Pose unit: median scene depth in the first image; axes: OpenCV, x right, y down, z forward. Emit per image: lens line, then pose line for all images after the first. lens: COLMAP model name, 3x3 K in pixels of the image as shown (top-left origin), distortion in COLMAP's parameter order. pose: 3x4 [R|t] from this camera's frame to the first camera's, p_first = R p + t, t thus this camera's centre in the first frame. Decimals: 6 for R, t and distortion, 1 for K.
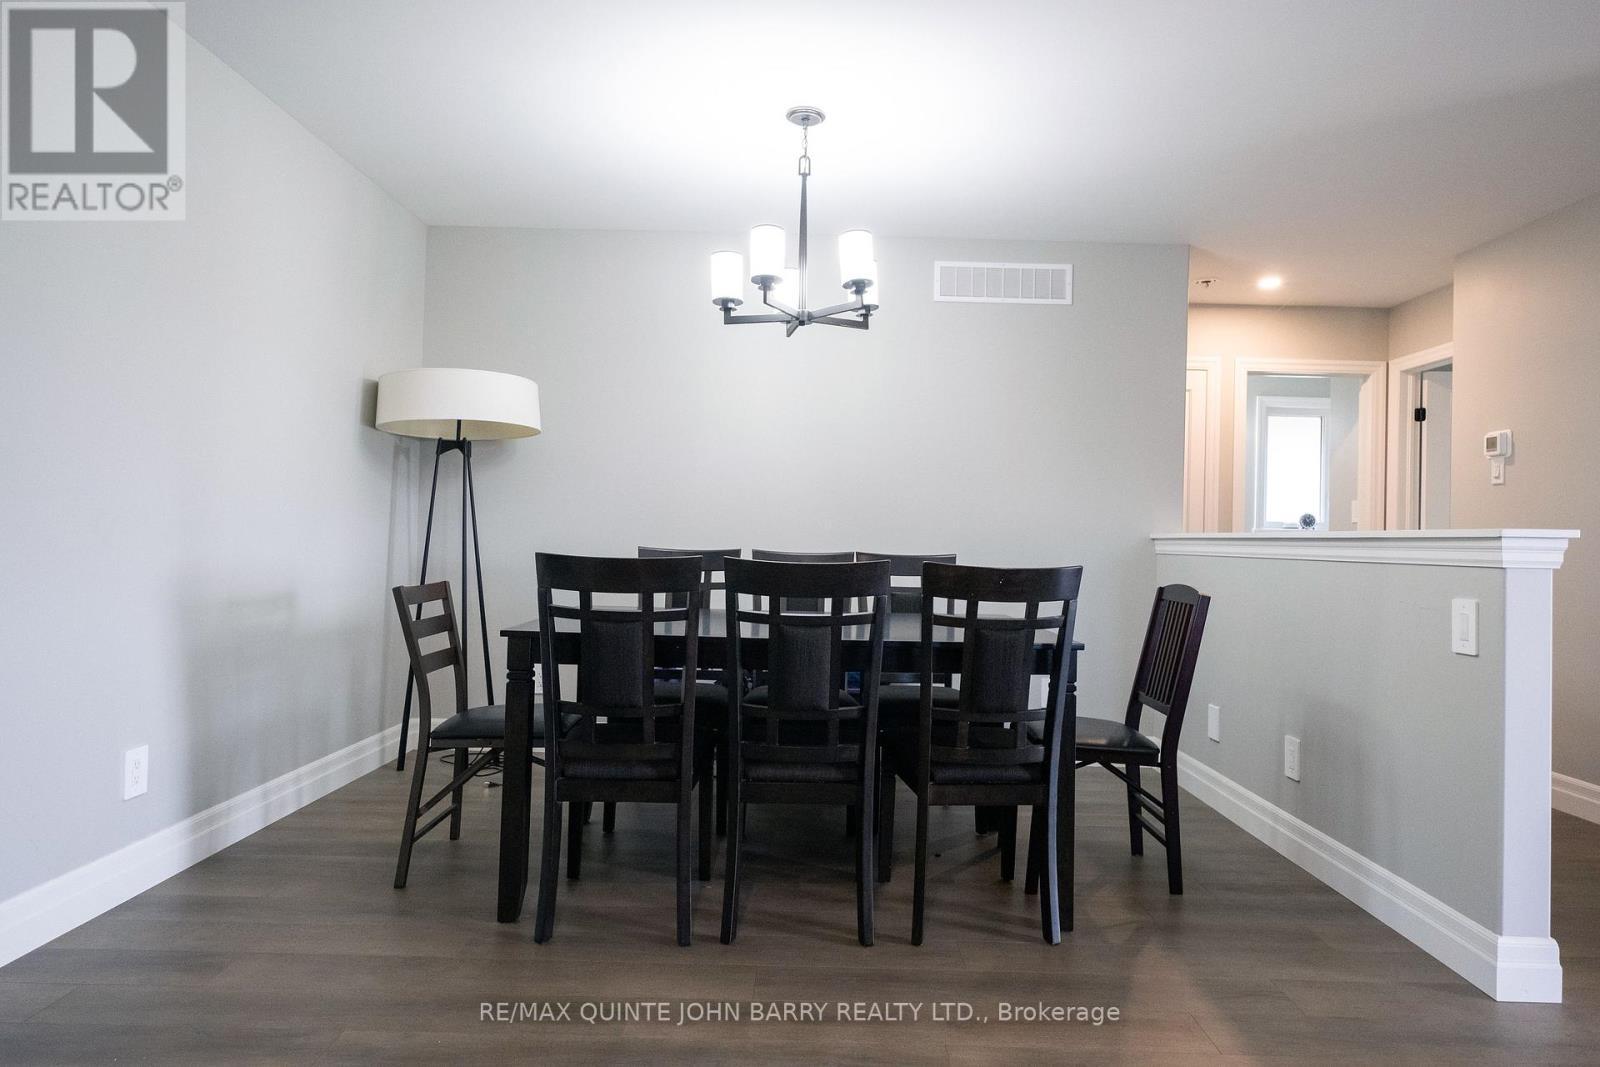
lens RADIAL K [[899.1, 0, 800.0], [0, 899.1, 533.5], [0, 0, 1]] dist [0.001894, 0.003007]
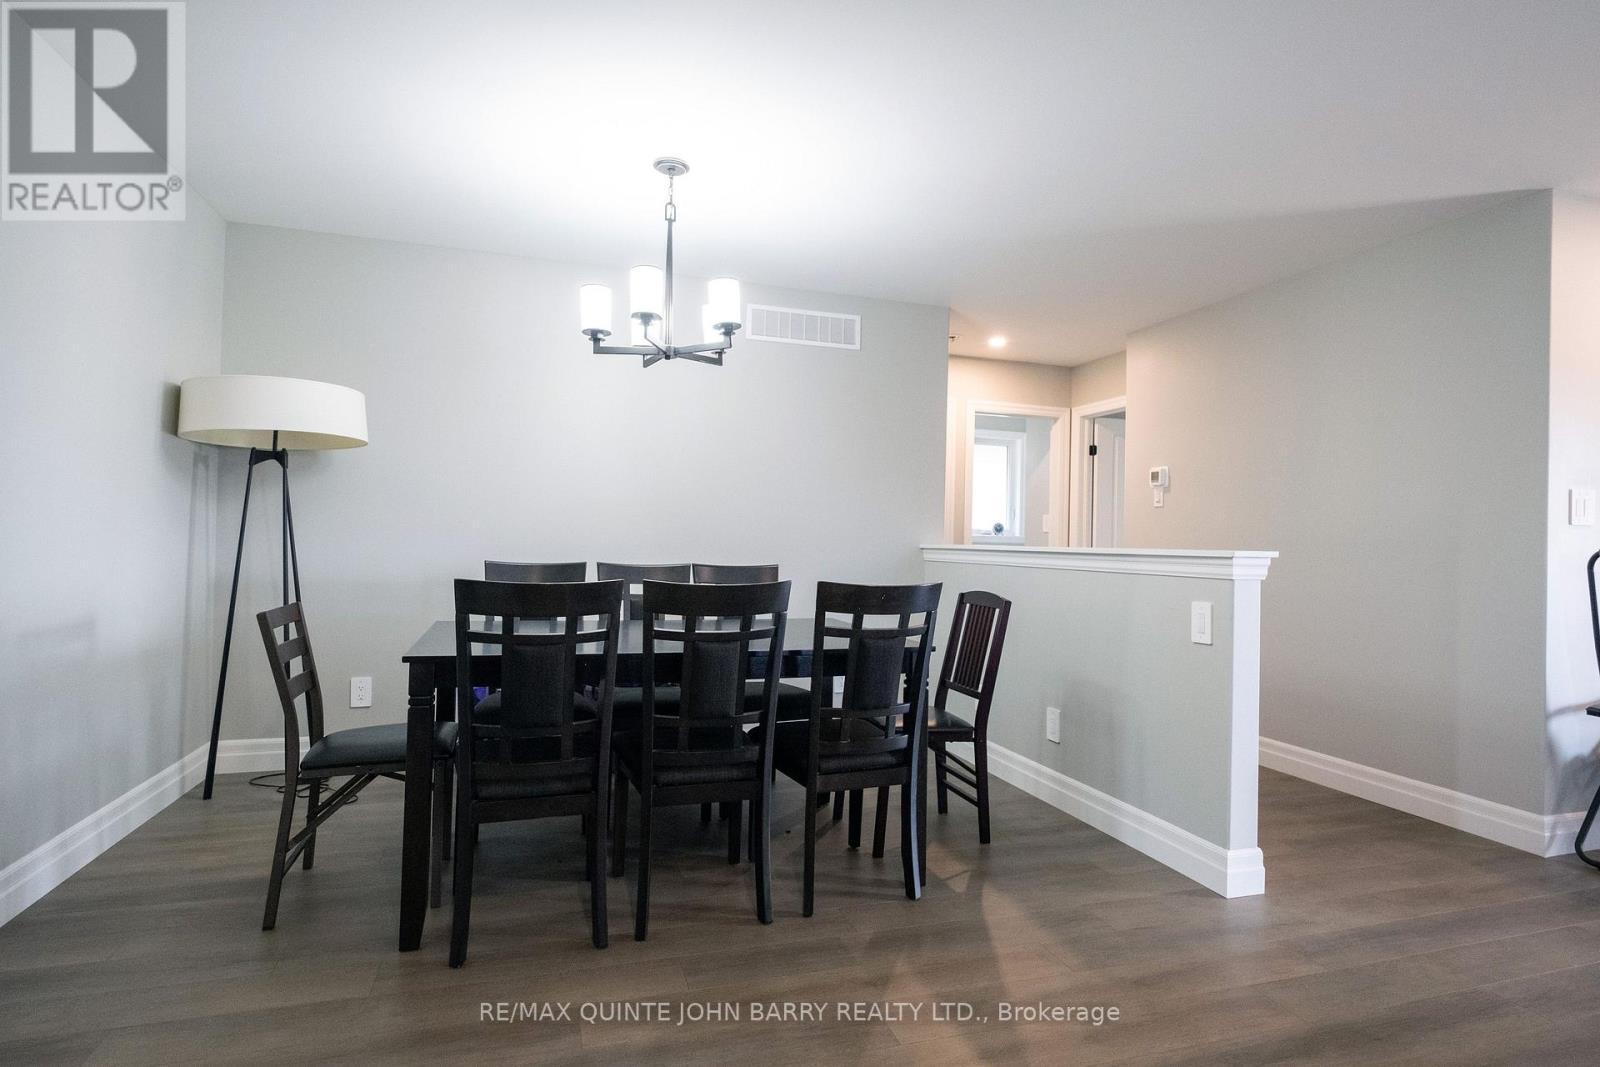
lens RADIAL K [[798.3, 0, 794.7], [0, 798.3, 542.8], [0, 0, 1]] dist [-0.000359, 0.001063]
pose [[0.956791, -0.002554, 0.290765, -0.133221], [-0.000595, 0.999942, 0.010741, -0.020260], [-0.290775, -0.010450, 0.956734, 0.030380]]
